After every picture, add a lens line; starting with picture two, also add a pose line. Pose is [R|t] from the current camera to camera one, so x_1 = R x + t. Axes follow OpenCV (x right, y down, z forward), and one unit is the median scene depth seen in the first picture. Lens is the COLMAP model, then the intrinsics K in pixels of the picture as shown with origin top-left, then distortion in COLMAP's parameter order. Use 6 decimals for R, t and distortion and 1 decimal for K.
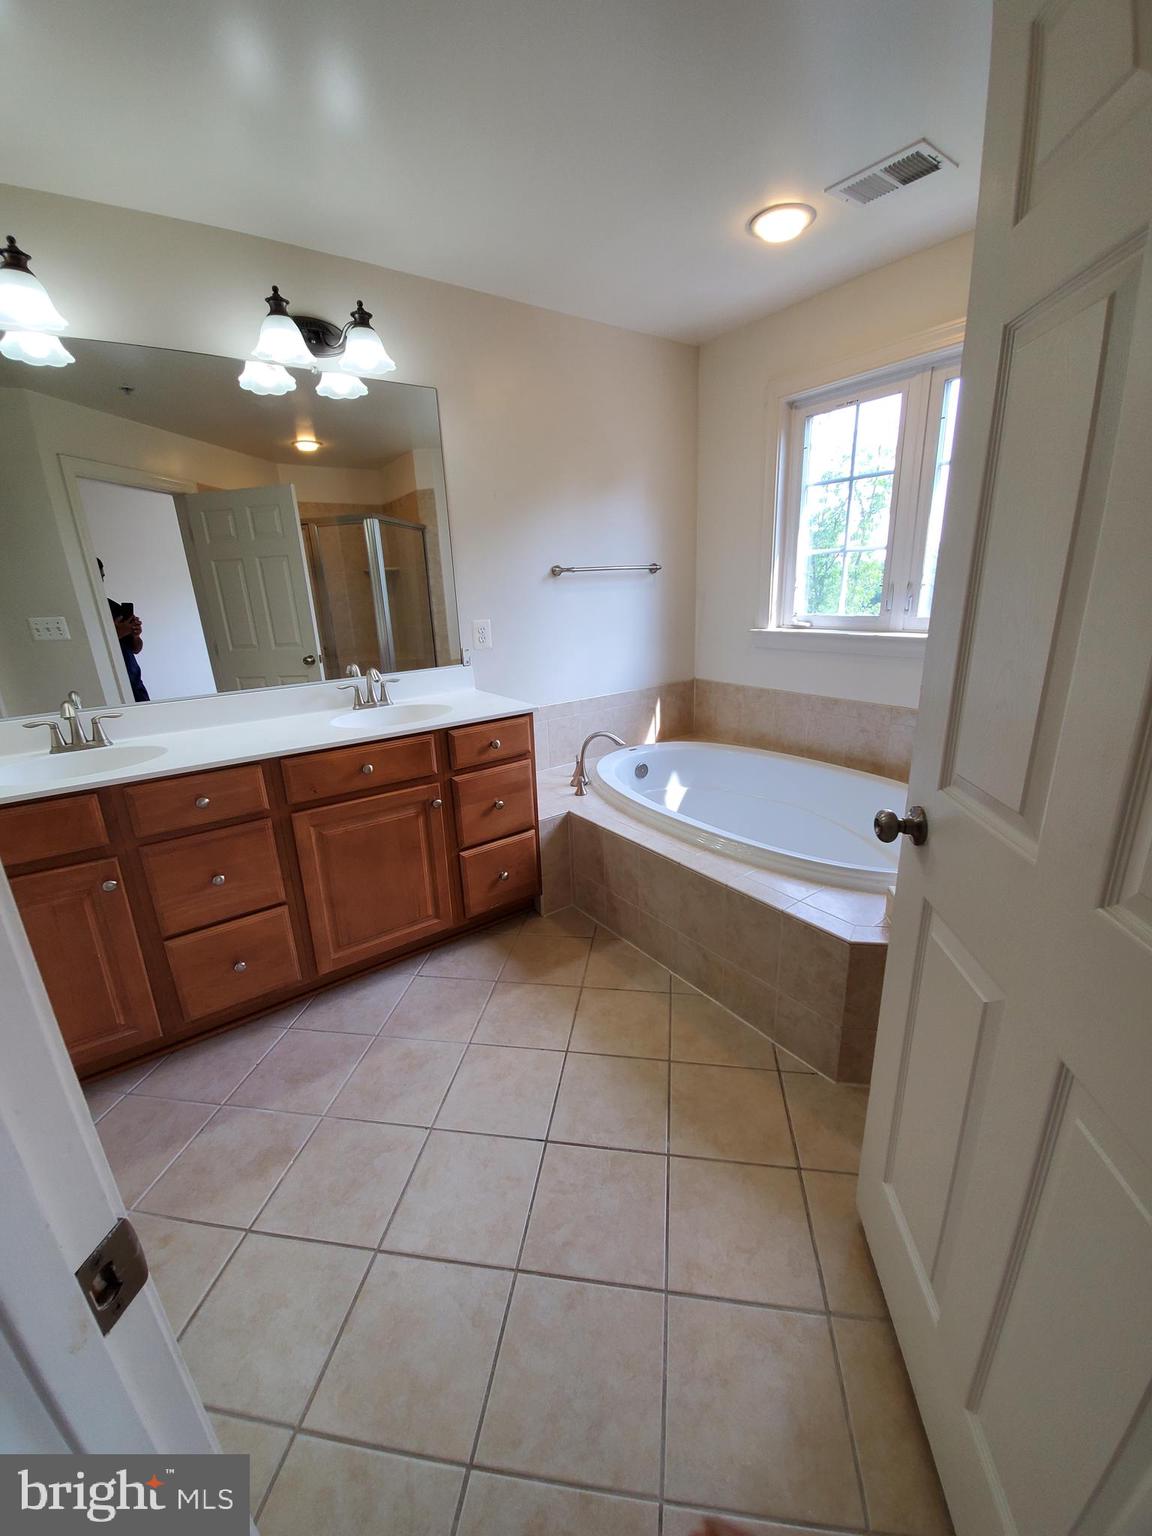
lens RADIAL K [[609.5, 0, 576.0], [0, 609.5, 768.0], [0, 0, 1]] dist [0.000665, -0.000160]
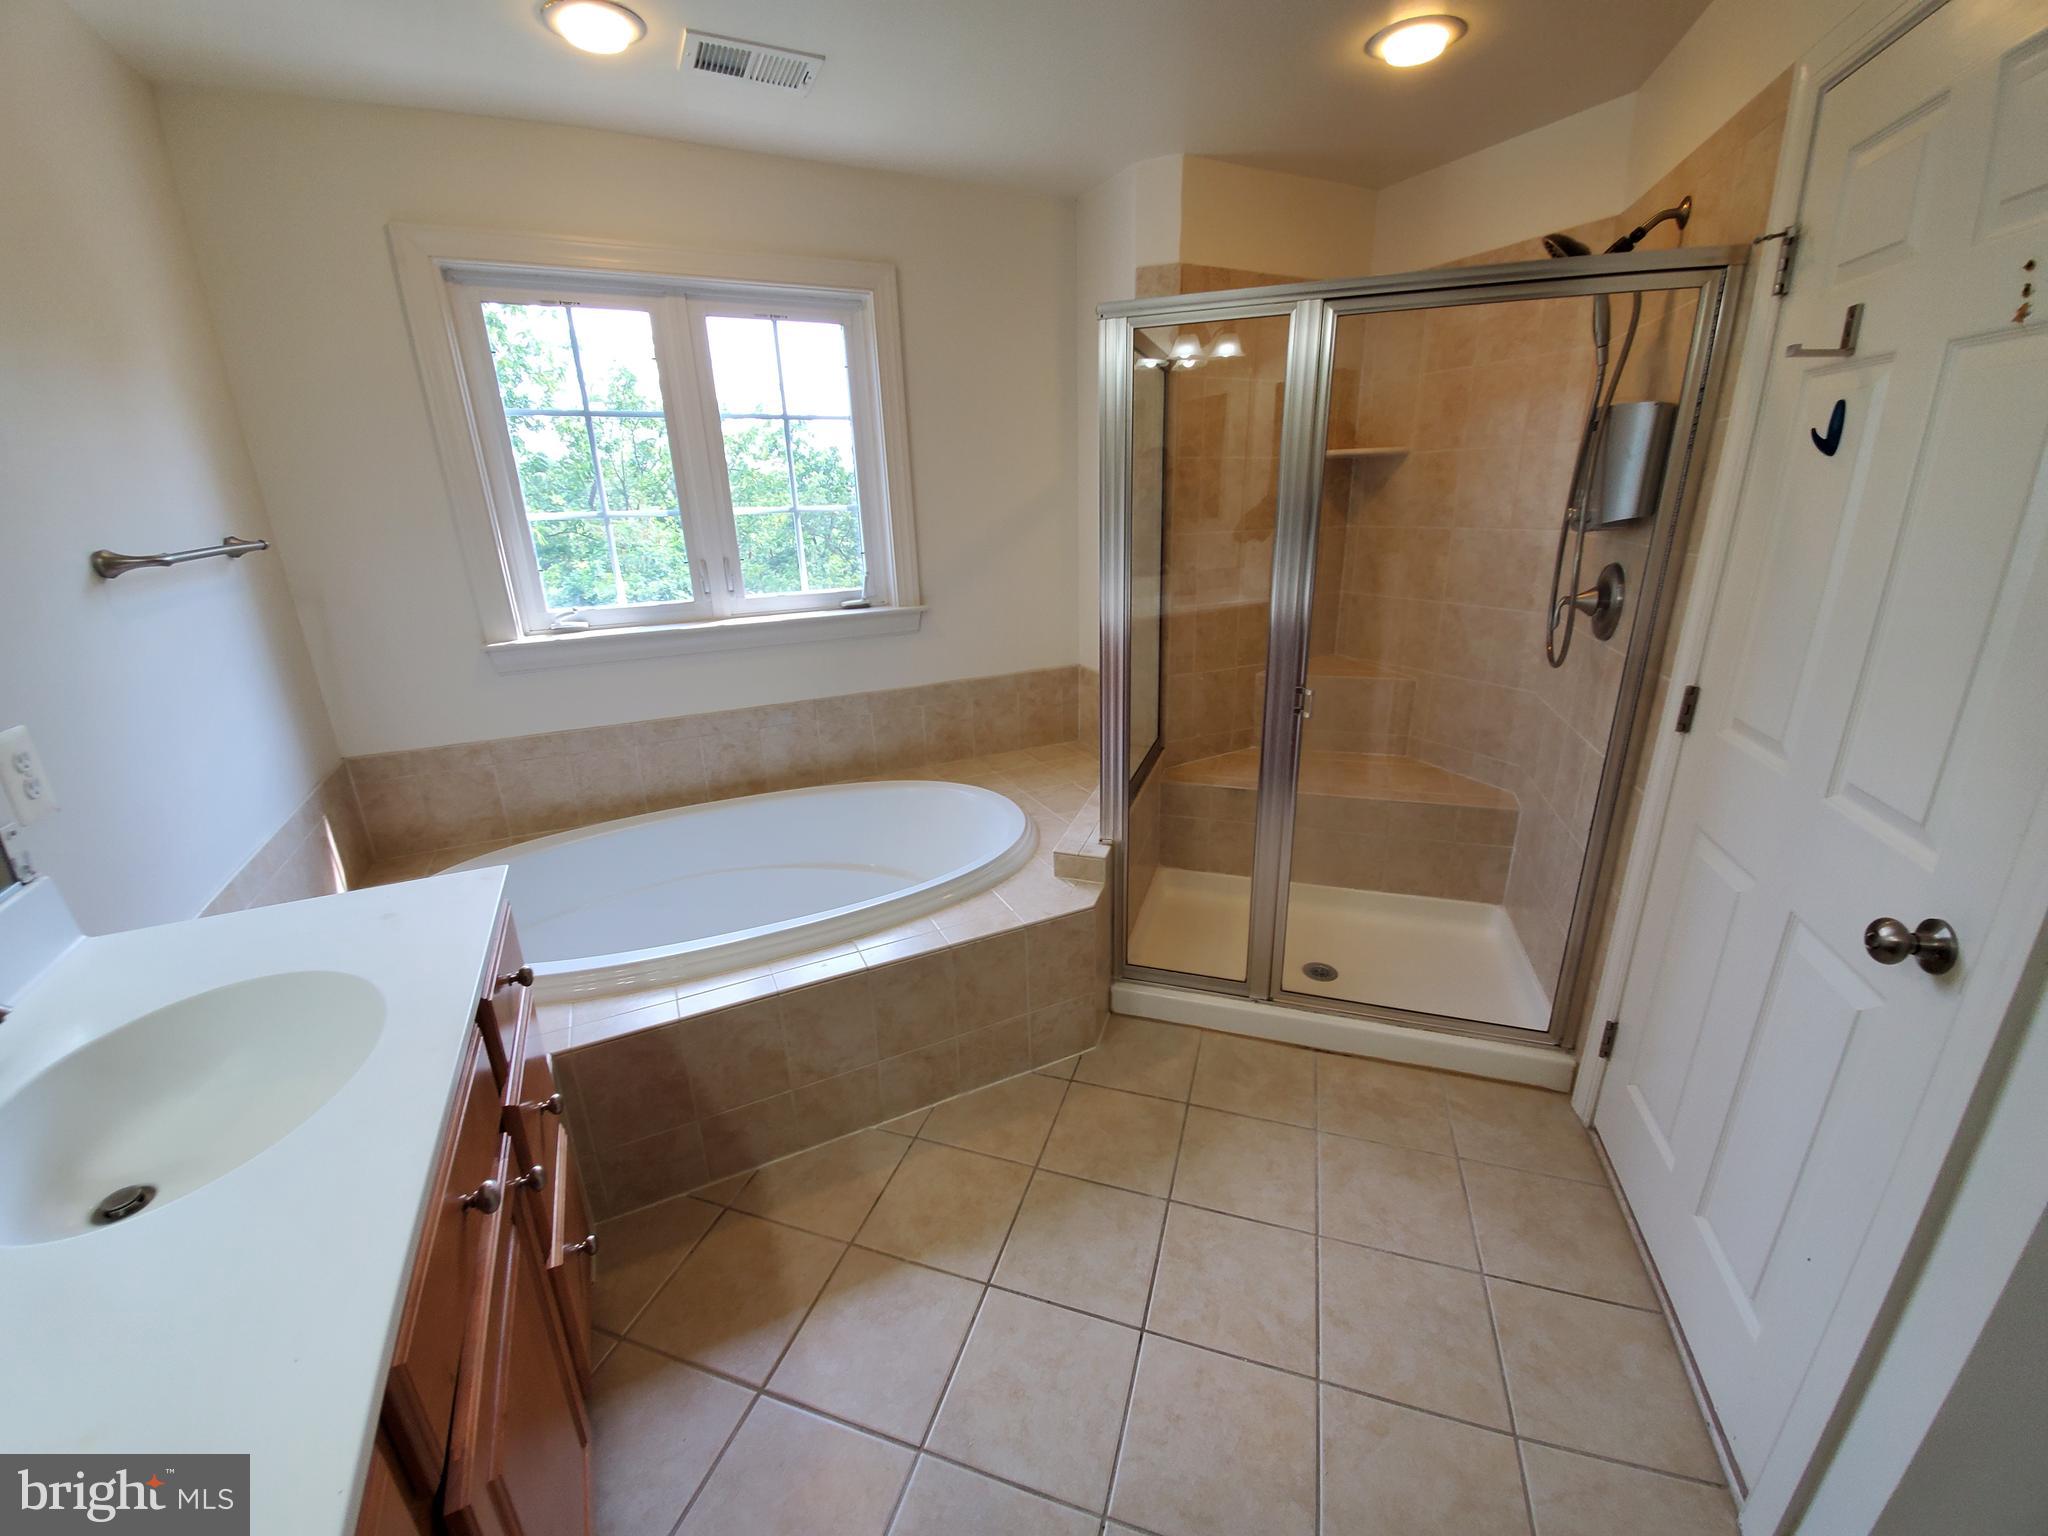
lens RADIAL K [[812.7, 0, 1032.1], [0, 812.7, 763.3], [0, 0, 1]] dist [0.000665, -0.000160]
pose [[0.166481, -0.280713, 0.945243, -0.437455], [0.310134, 0.924877, 0.220043, -0.147618], [-0.936003, 0.256519, 0.241033, 0.391379]]
